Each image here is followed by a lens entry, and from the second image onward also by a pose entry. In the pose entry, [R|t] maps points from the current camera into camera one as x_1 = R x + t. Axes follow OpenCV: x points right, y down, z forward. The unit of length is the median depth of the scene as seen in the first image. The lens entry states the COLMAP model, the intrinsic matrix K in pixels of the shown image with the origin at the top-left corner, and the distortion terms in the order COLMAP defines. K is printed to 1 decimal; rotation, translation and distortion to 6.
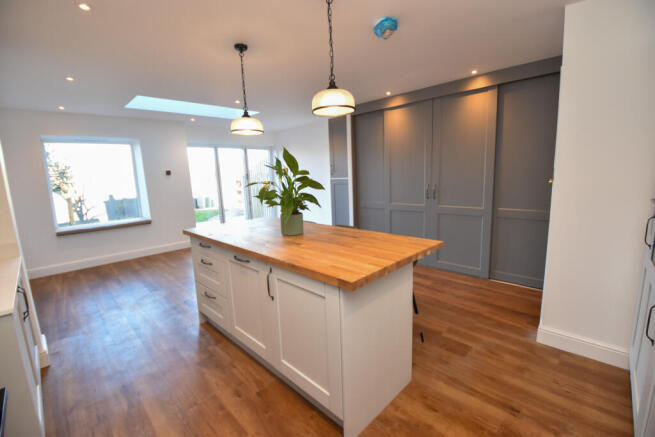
lens RADIAL K [[290.7, 0, 341.0], [0, 290.7, 216.8], [0, 0, 1]] dist [-0.000049, -0.000071]
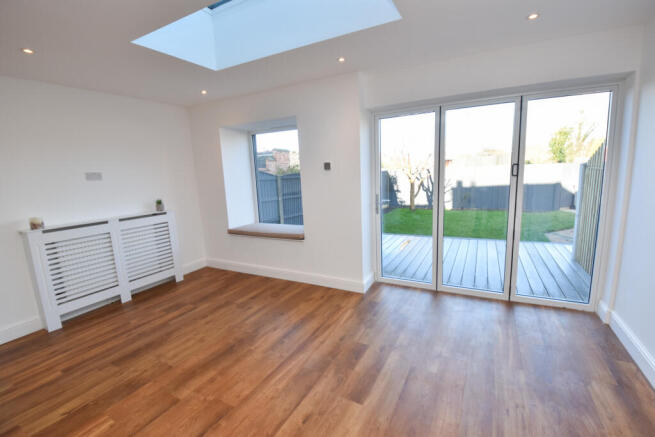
lens RADIAL K [[290.7, 0, 341.0], [0, 290.7, 216.8], [0, 0, 1]] dist [-0.000049, -0.000071]
pose [[0.291919, 0.181491, -0.939066, 0.017133], [-0.121923, 0.980883, 0.151672, -0.133761], [0.948640, 0.070218, 0.308466, 0.793145]]
